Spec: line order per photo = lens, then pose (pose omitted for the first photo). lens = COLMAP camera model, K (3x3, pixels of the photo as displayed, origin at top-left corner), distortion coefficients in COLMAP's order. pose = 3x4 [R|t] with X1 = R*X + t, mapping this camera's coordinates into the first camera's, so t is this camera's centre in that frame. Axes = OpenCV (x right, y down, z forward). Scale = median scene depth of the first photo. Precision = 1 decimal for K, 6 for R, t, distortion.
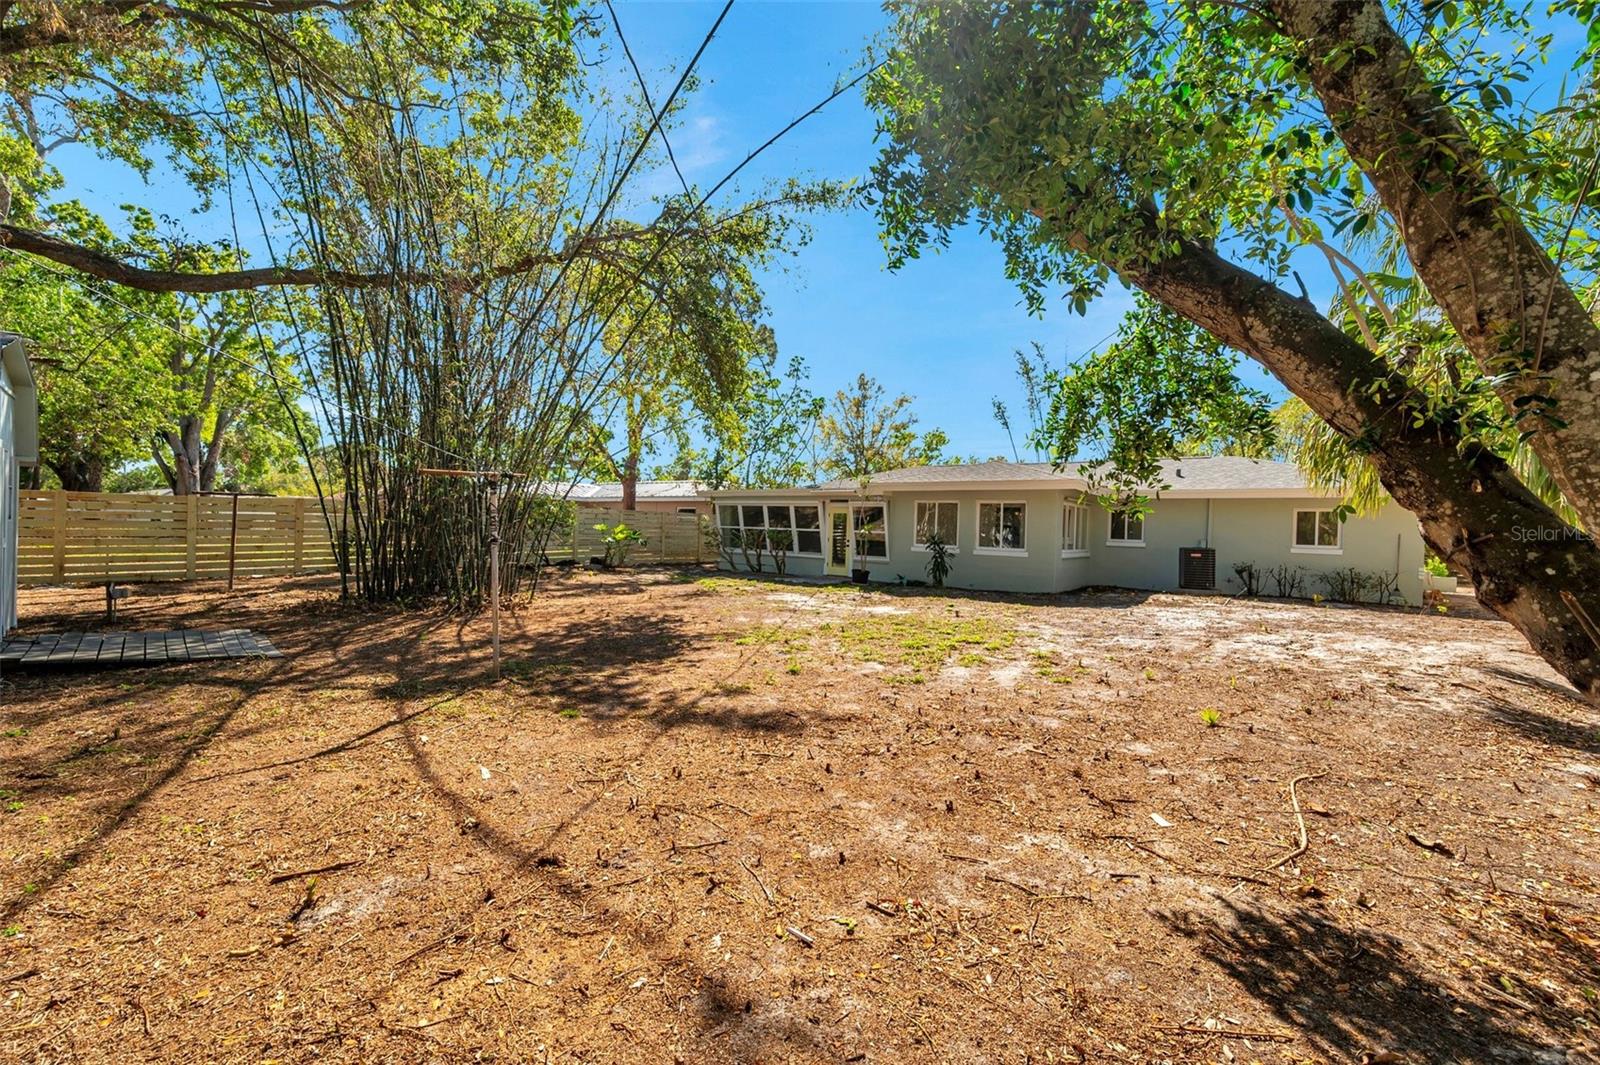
lens RADIAL K [[633.9, 0, 798.1], [0, 633.9, 530.8], [0, 0, 1]] dist [-0.001329, -0.000301]
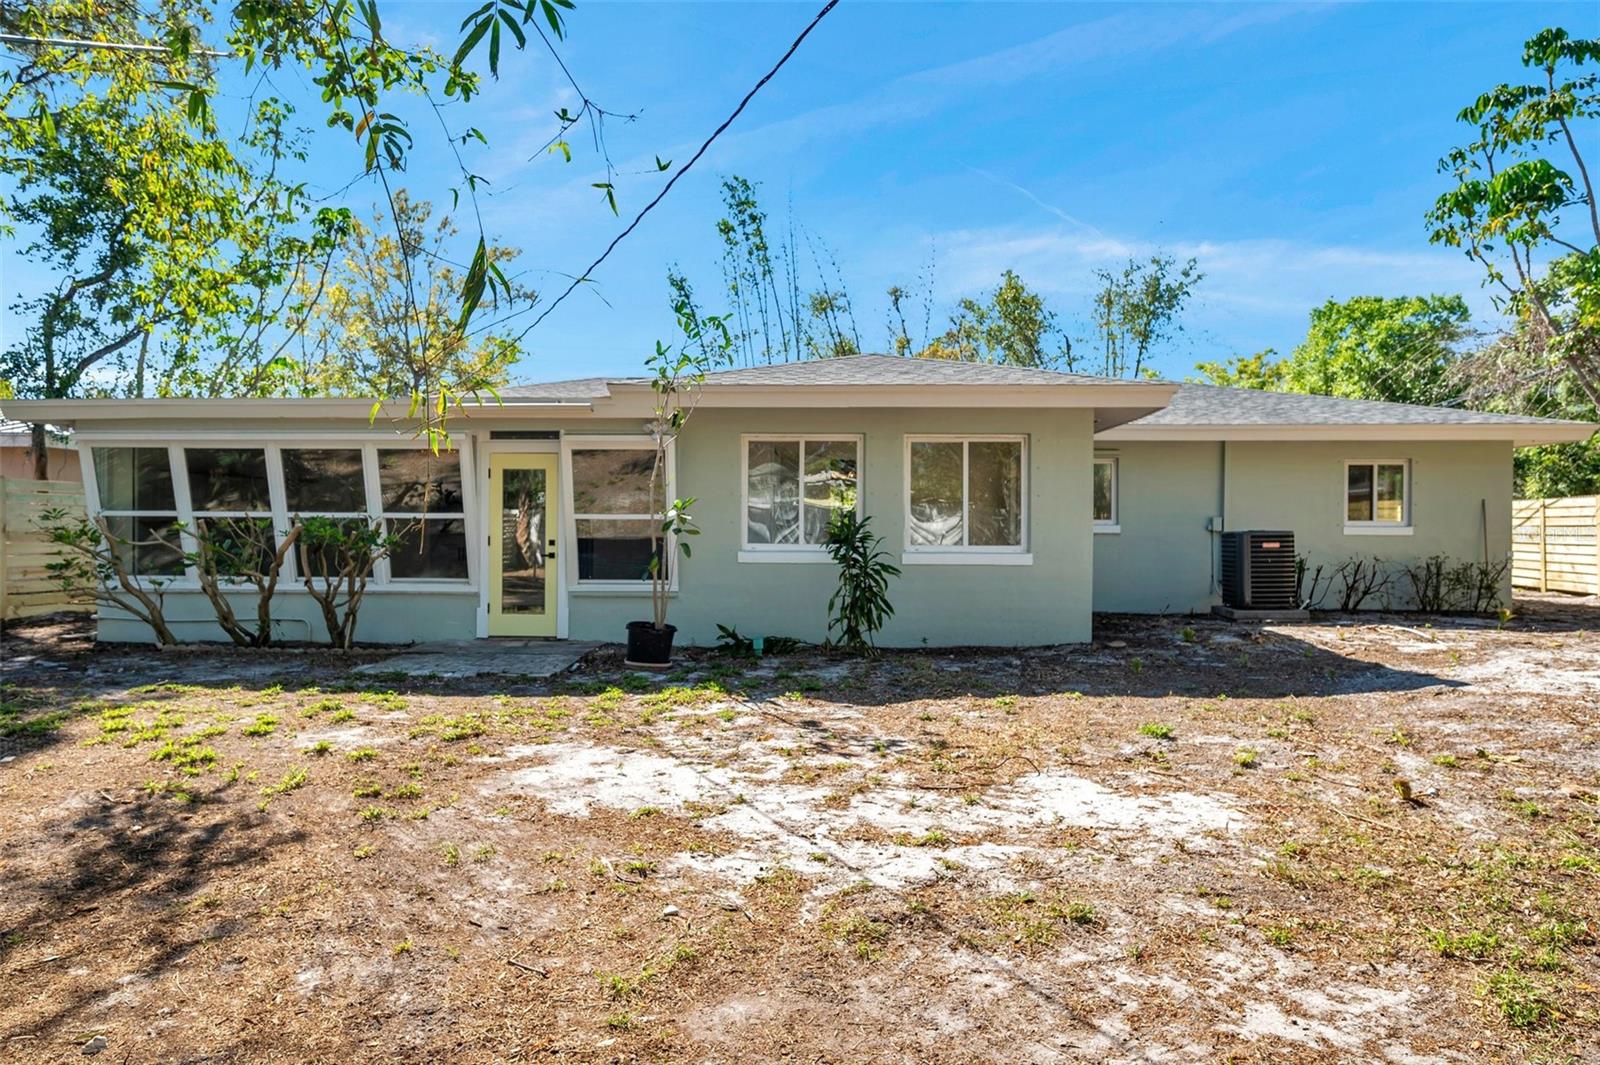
lens RADIAL K [[998.5, 0, 800.0], [0, 998.5, 532.5], [0, 0, 1]] dist [-0.001160, 0.000488]
pose [[0.842899, -0.028200, 0.537332, -0.106633], [0.024091, 0.999602, 0.014671, 0.005158], [-0.537532, 0.000579, 0.843243, 0.421284]]
